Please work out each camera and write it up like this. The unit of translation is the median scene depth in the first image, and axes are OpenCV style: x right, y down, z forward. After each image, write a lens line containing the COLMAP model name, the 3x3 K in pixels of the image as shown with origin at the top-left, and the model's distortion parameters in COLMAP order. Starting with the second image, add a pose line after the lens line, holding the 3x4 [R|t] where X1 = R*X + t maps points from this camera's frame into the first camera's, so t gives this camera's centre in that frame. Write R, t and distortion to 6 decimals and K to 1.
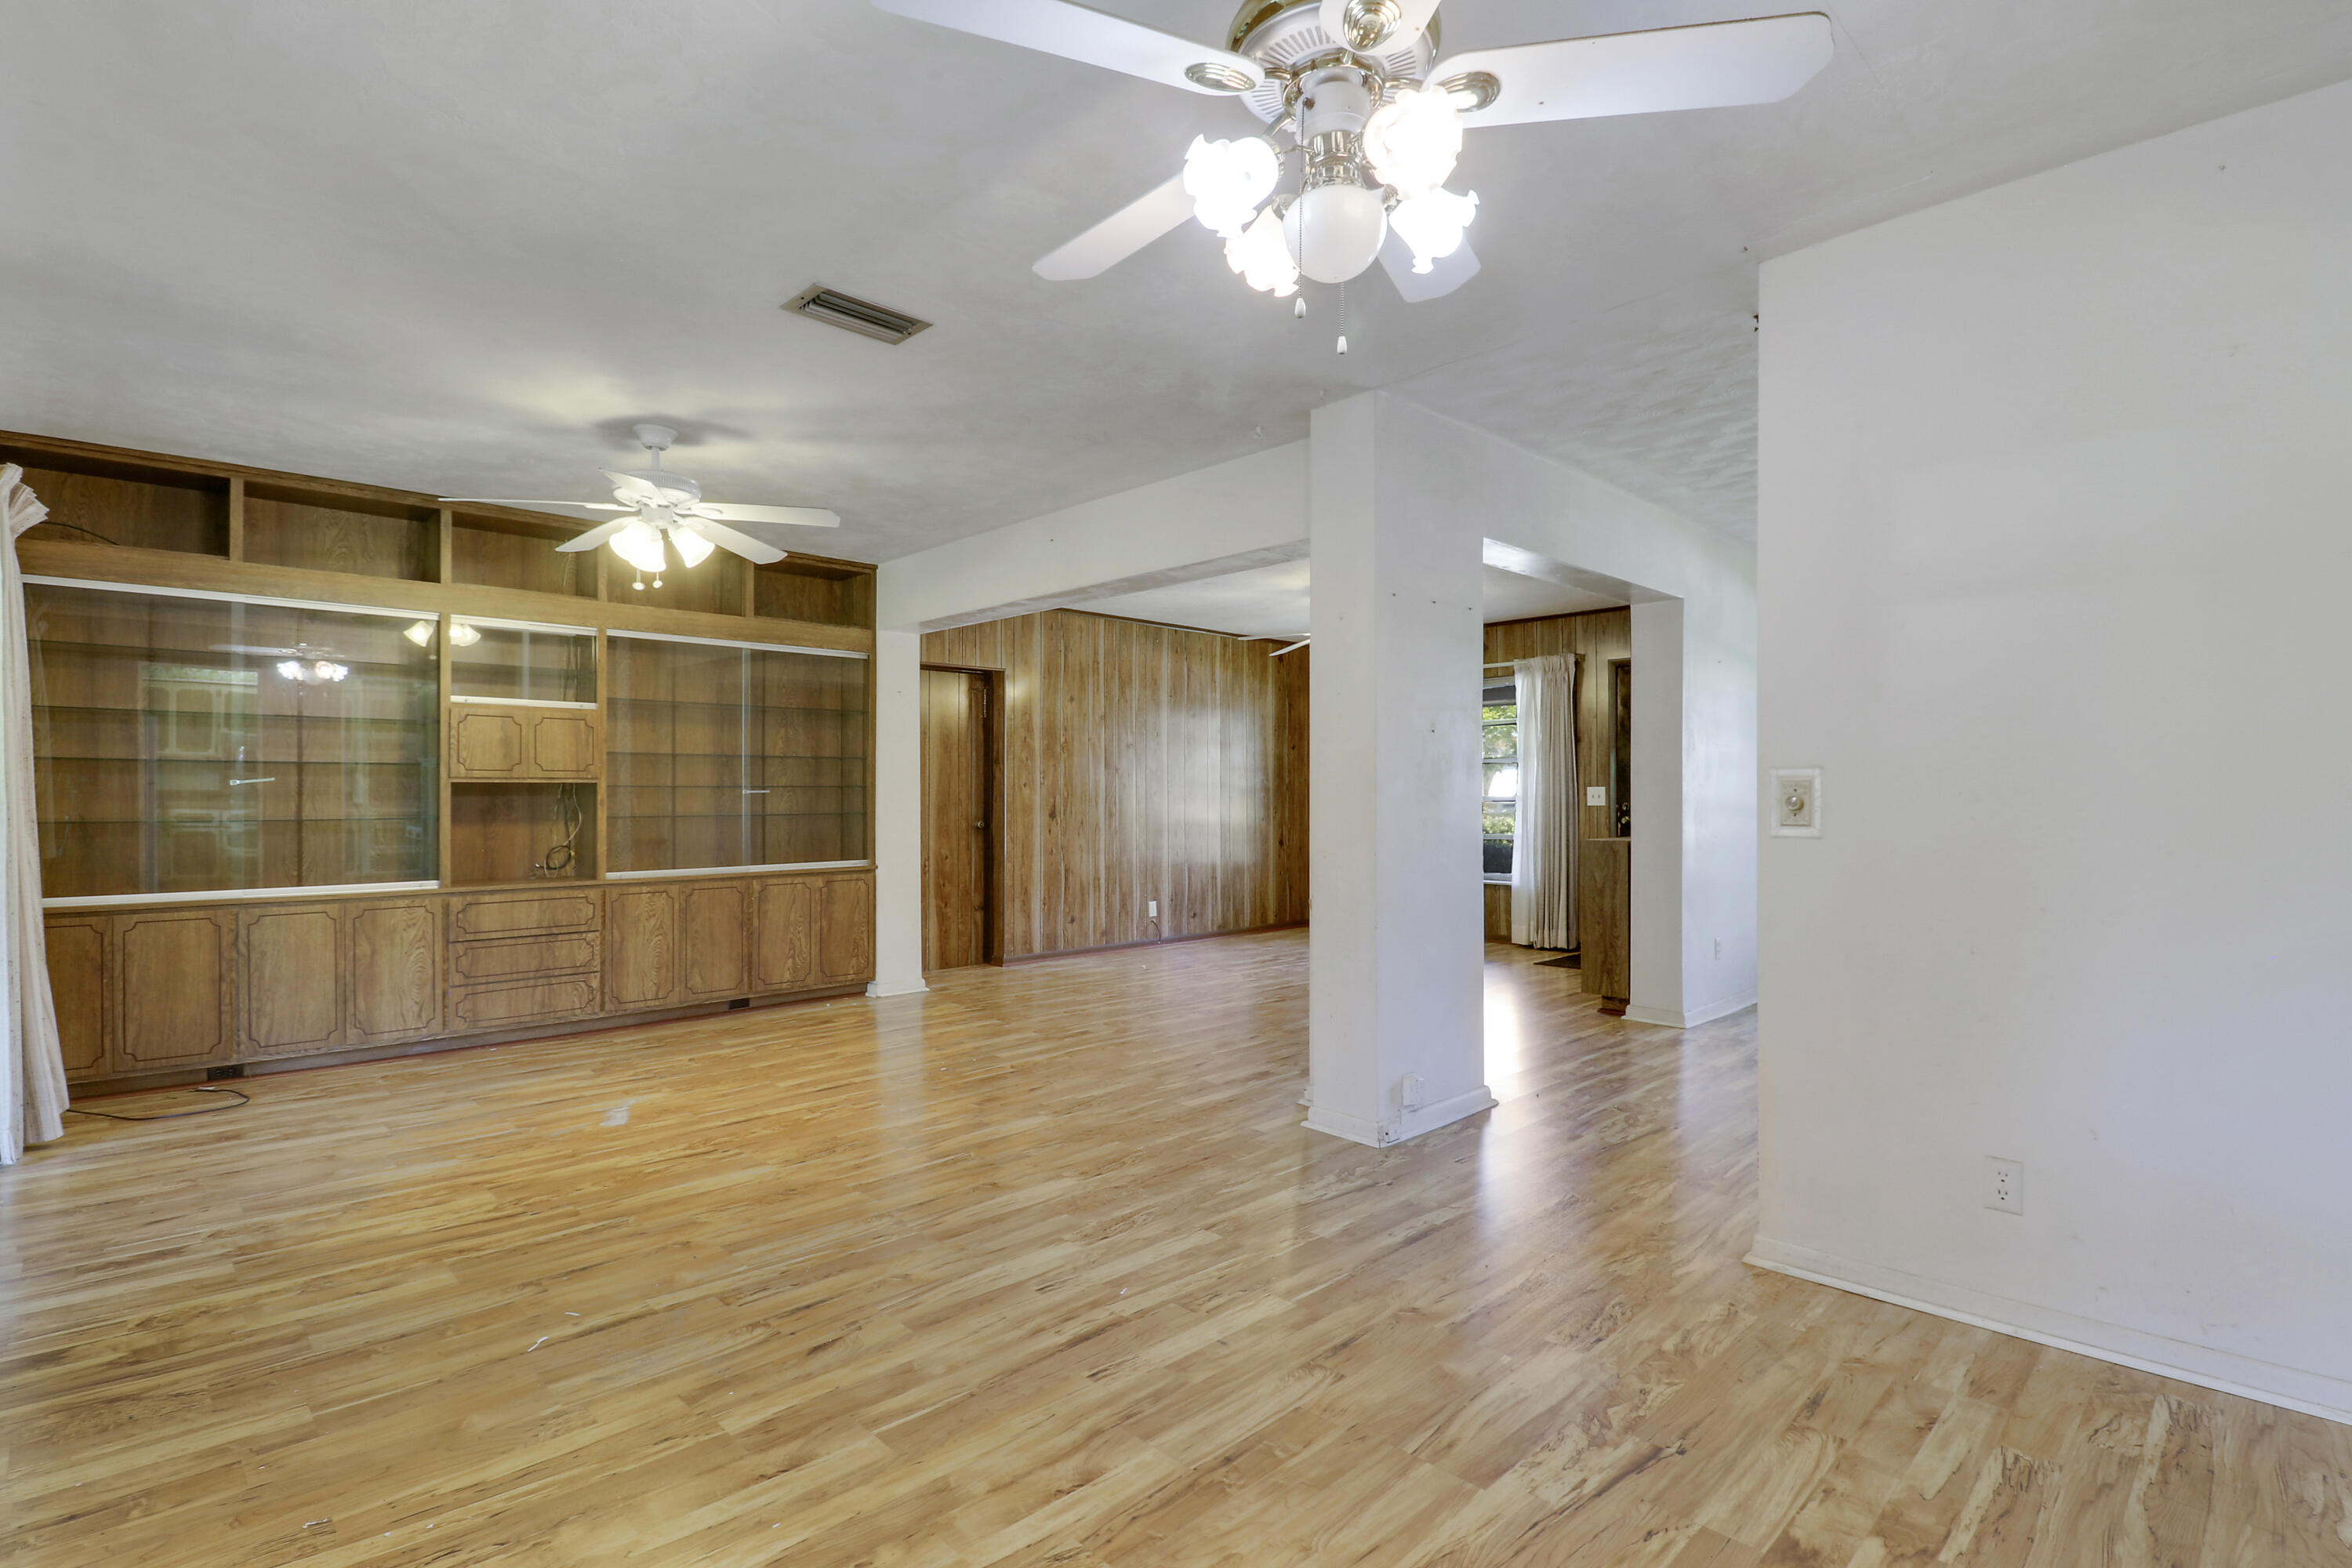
lens RADIAL K [[1126.5, 0, 1176.0], [0, 1126.5, 784.0], [0, 0, 1]] dist [-0.015425, -0.000676]
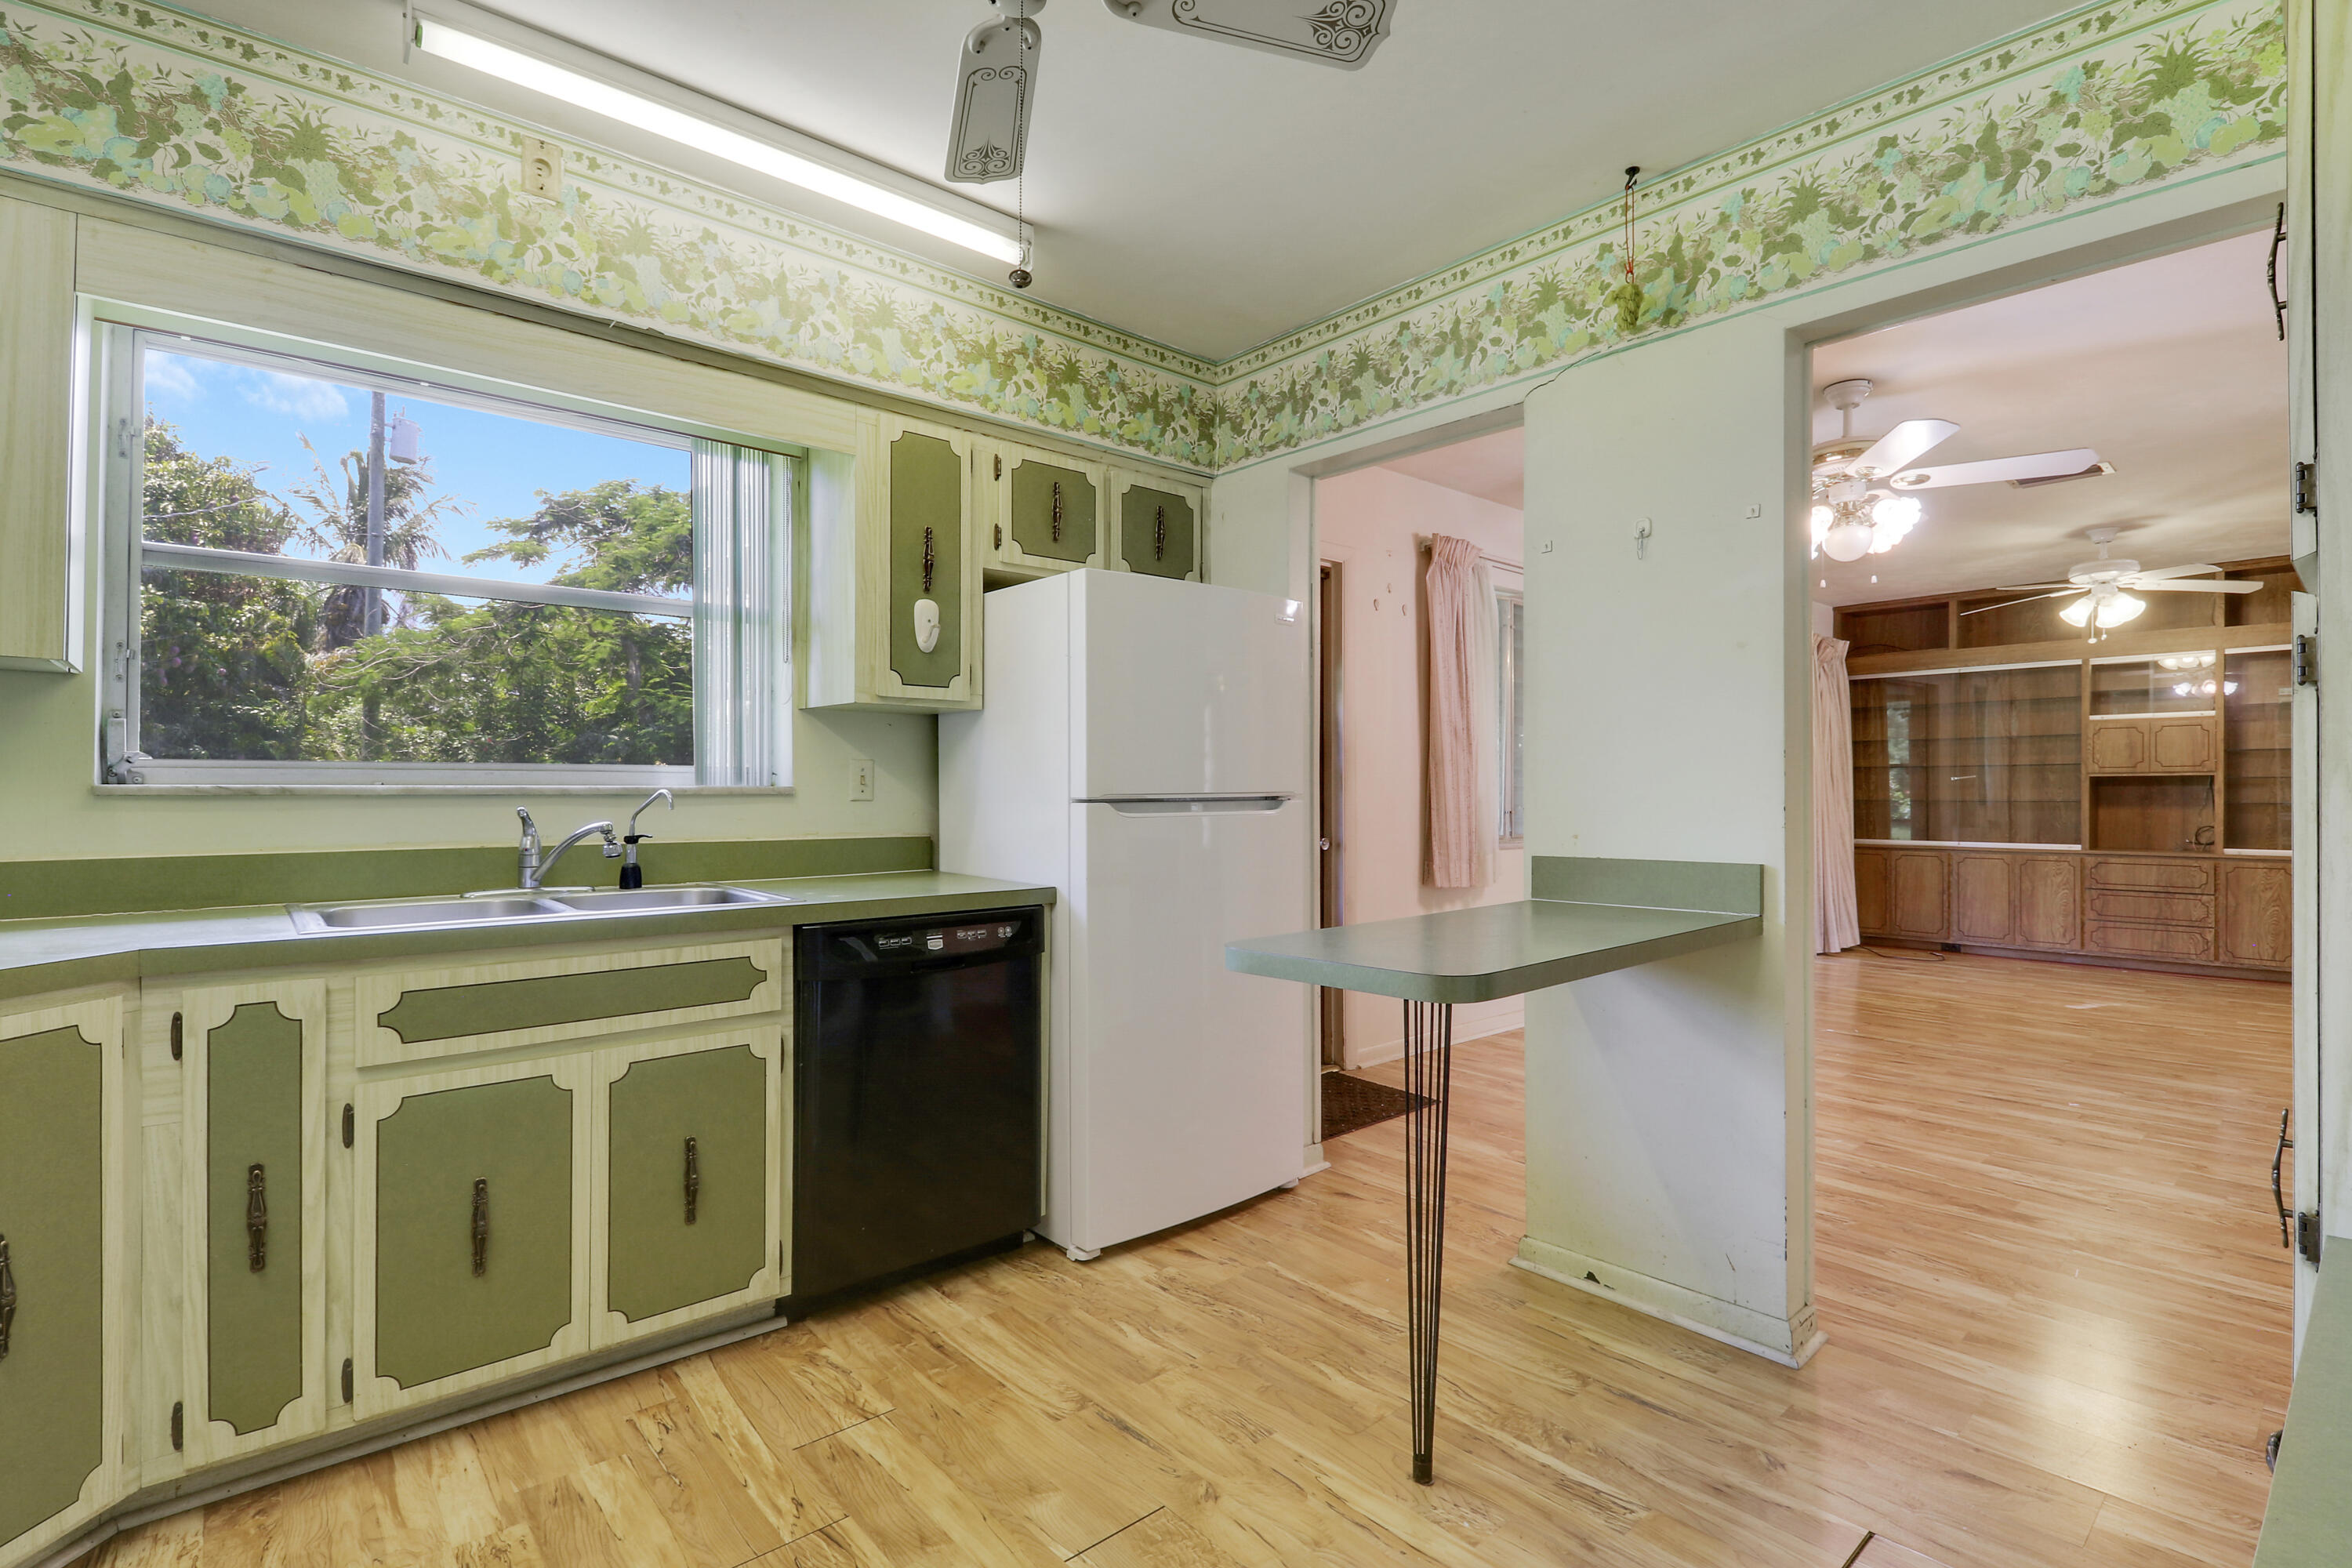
lens RADIAL K [[1092.3, 0, 1186.2], [0, 1092.3, 782.5], [0, 0, 1]] dist [0.000124, -0.023134]
pose [[-0.051510, -0.003614, -0.998666, 0.779395], [0.010861, 0.999932, -0.004179, -0.000793], [0.998613, -0.011062, -0.051467, -0.076820]]
